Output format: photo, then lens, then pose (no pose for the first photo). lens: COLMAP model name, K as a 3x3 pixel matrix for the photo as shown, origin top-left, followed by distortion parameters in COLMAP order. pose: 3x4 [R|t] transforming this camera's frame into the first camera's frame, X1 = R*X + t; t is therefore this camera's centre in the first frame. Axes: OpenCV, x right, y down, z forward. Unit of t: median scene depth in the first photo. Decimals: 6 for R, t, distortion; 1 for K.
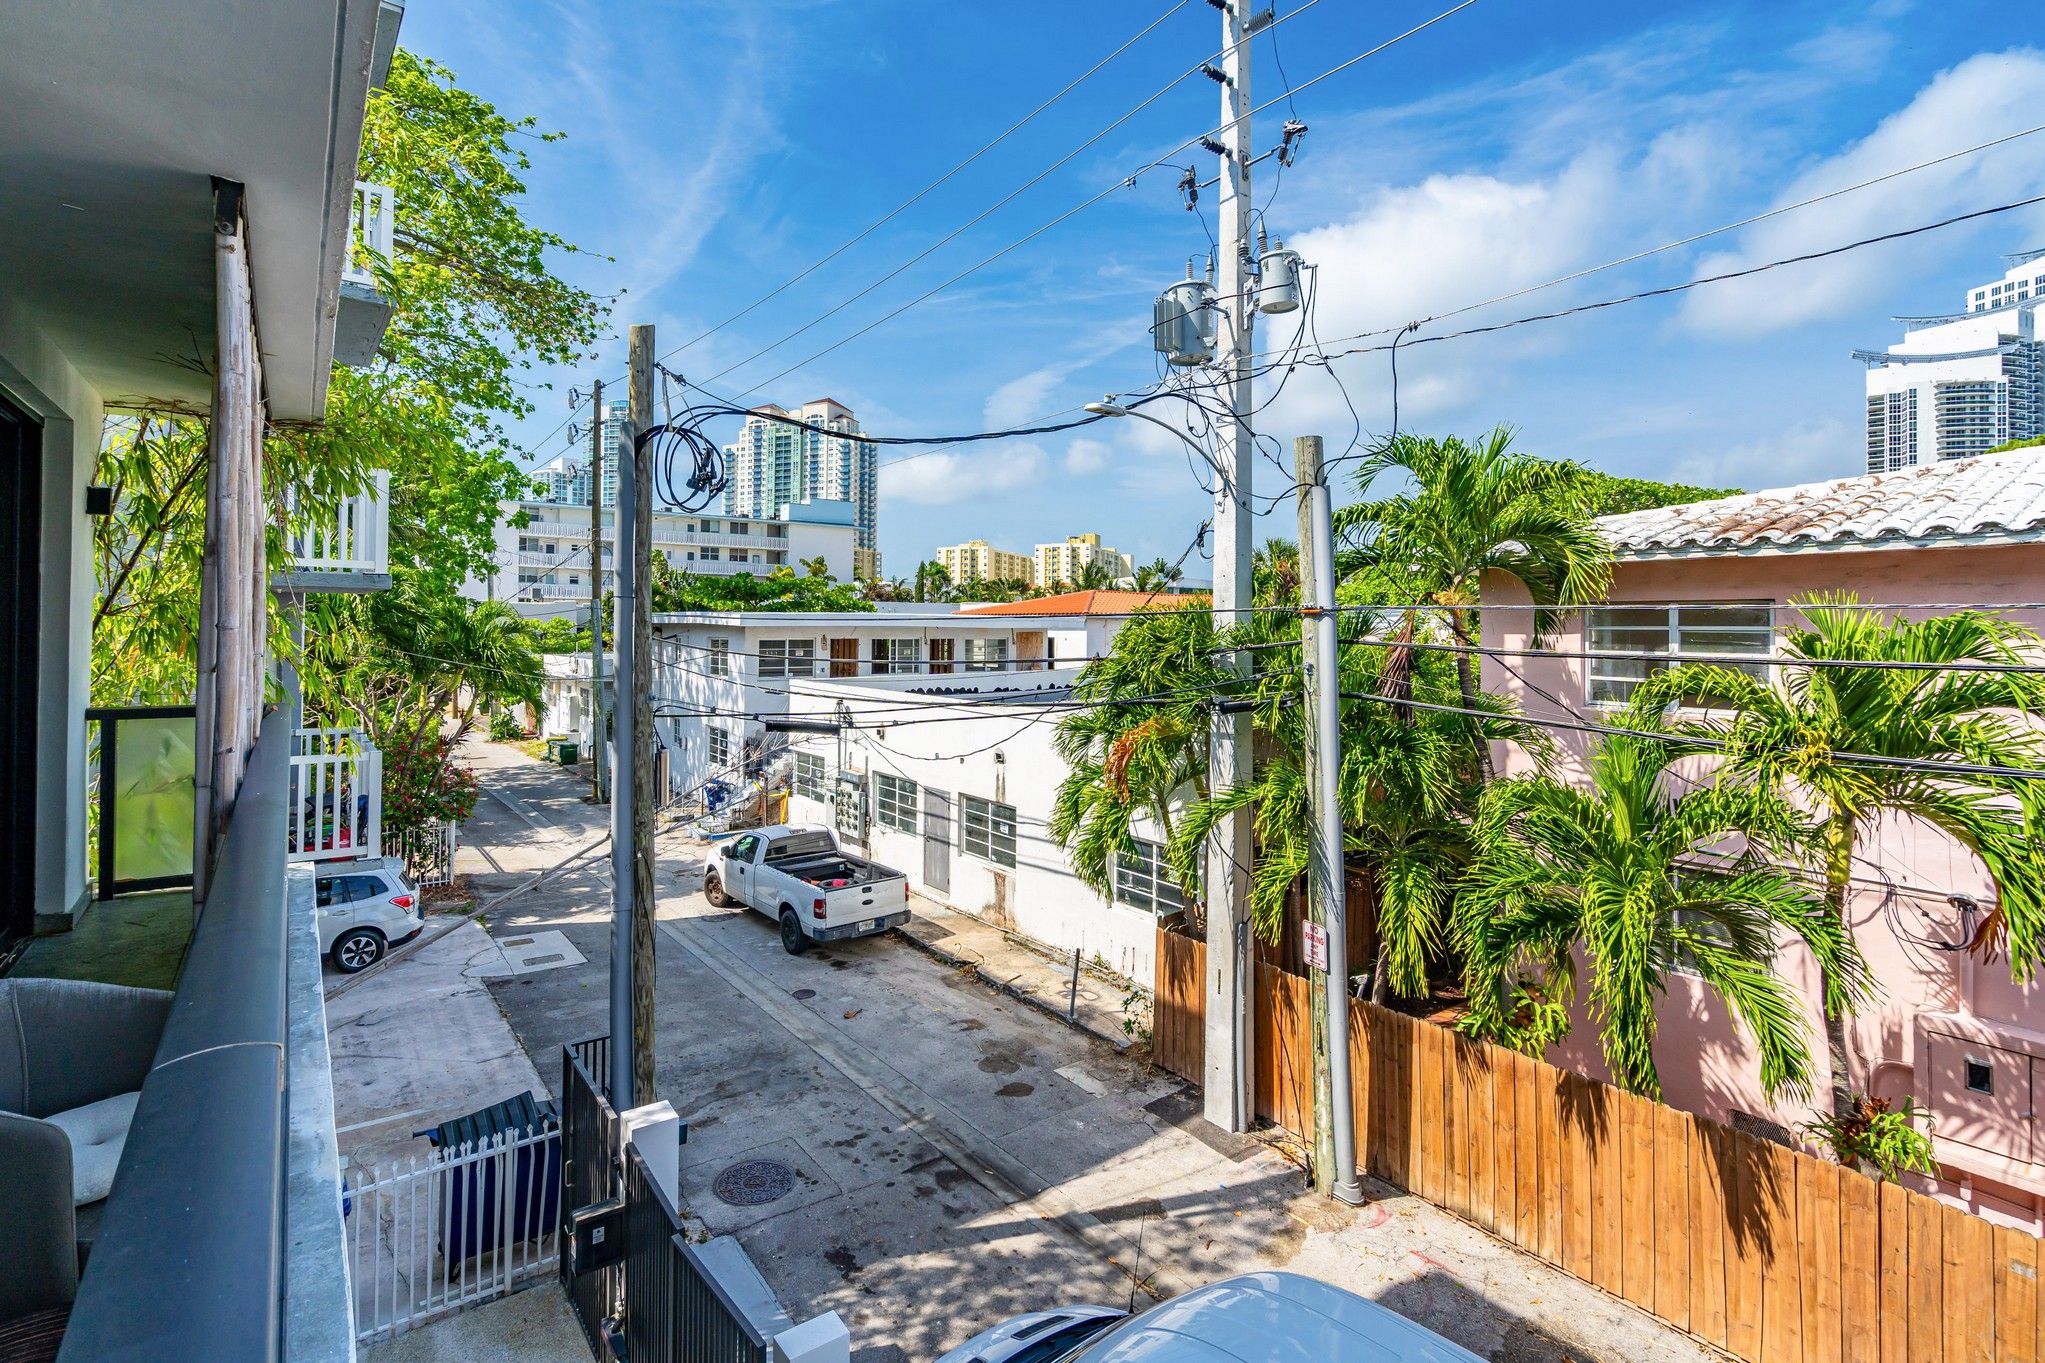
lens RADIAL K [[928.9, 0, 974.6], [0, 928.9, 613.5], [0, 0, 1]] dist [-0.001090, 0.000130]
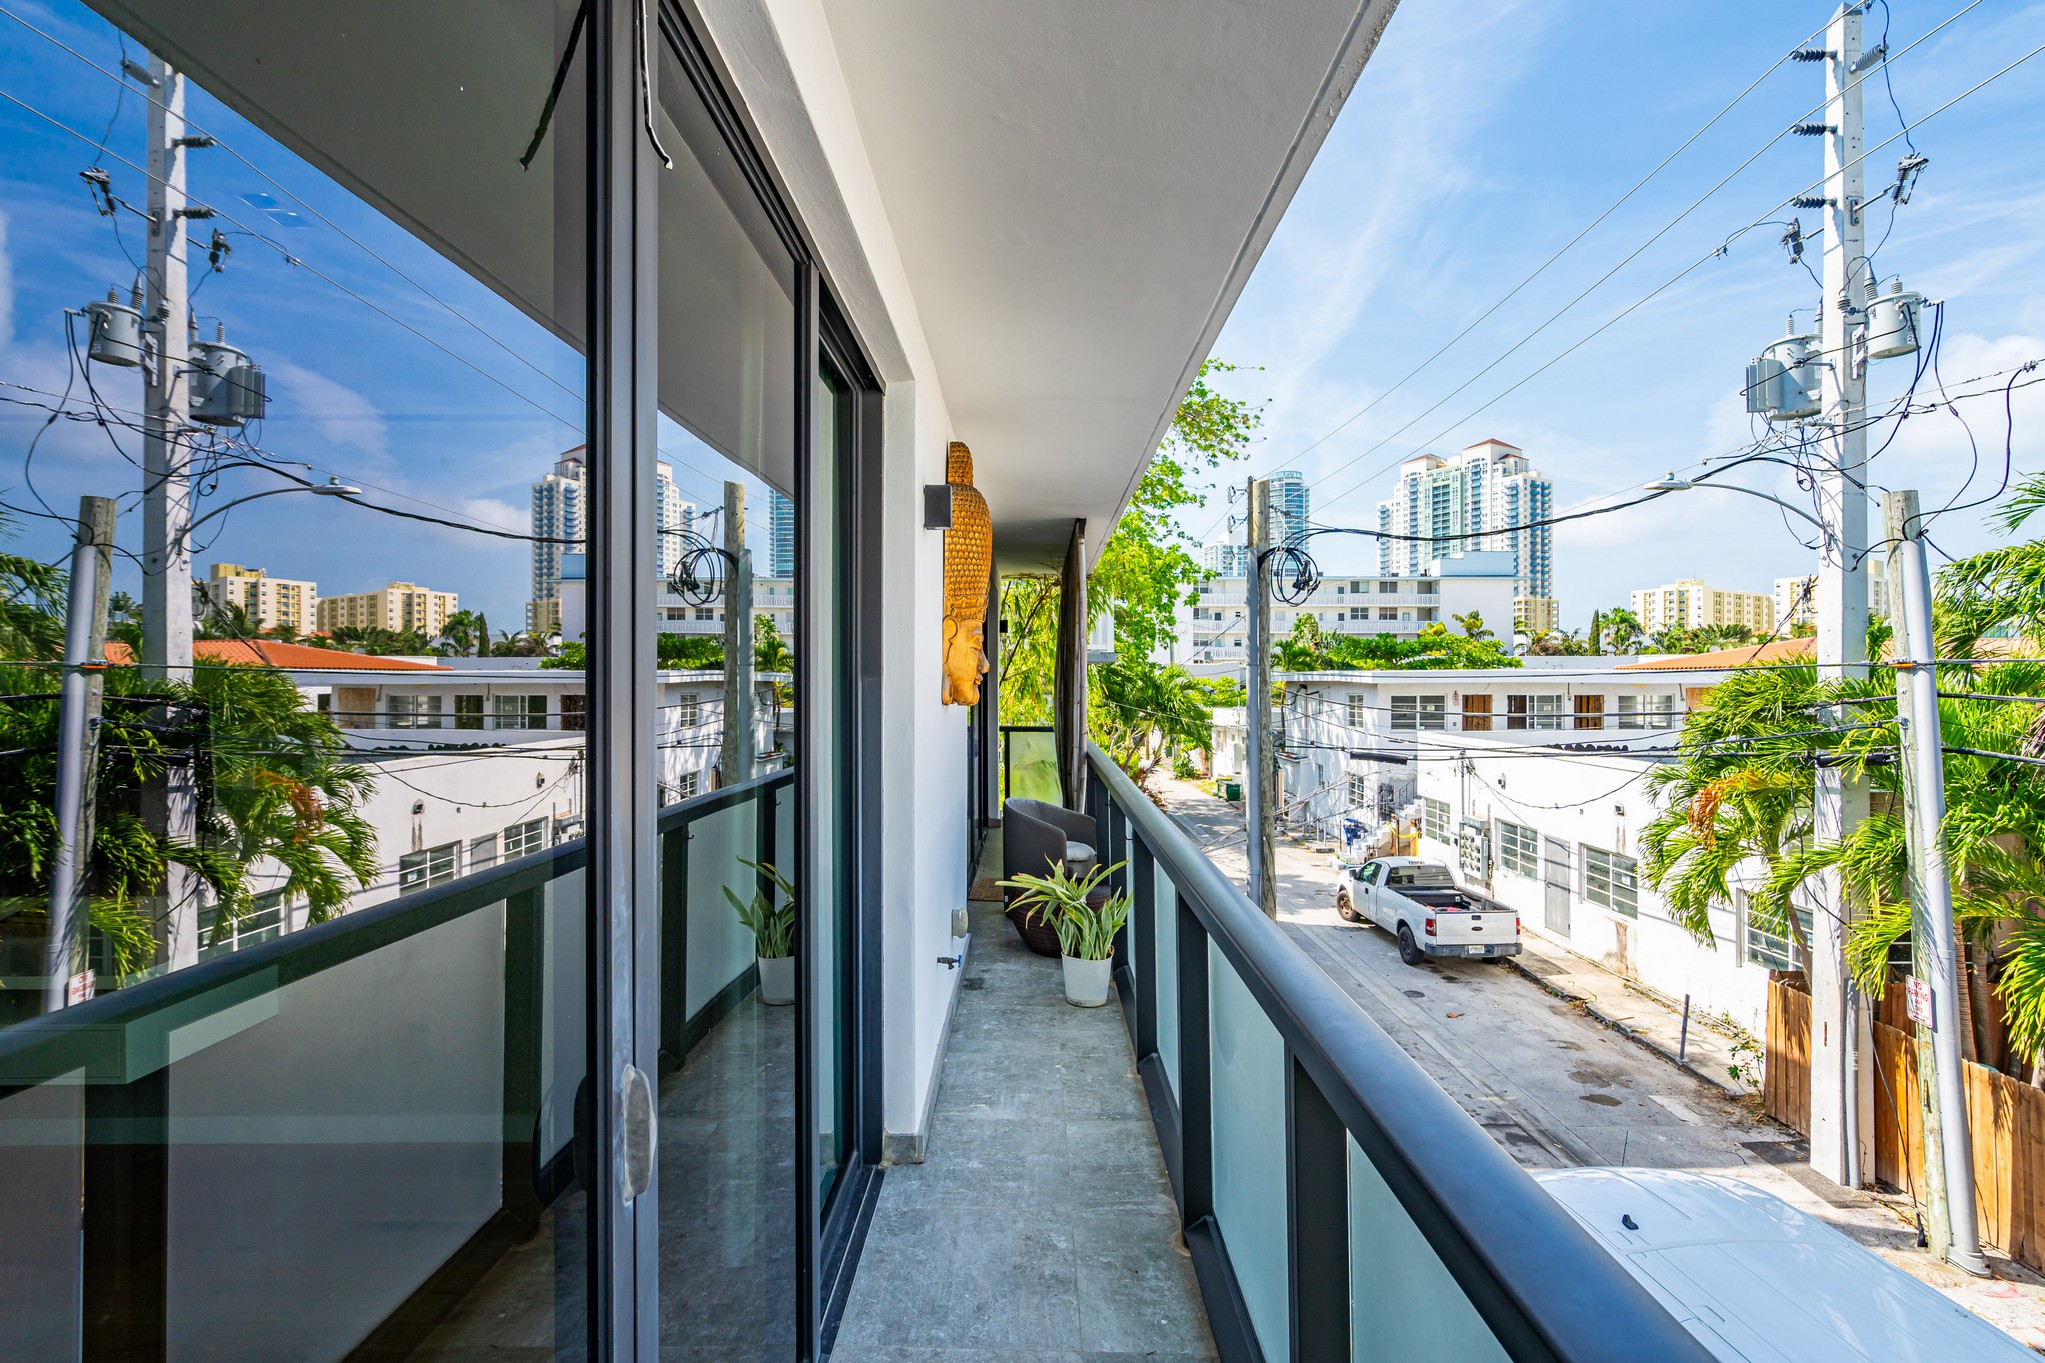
lens RADIAL K [[941.6, 0, 1041.4], [0, 941.6, 677.9], [0, 0, 1]] dist [-0.003308, -0.000147]
pose [[0.814556, -0.009667, -0.580004, 0.111355], [0.014523, 0.999888, 0.003731, -0.003627], [0.579903, -0.011462, 0.814605, -0.213691]]
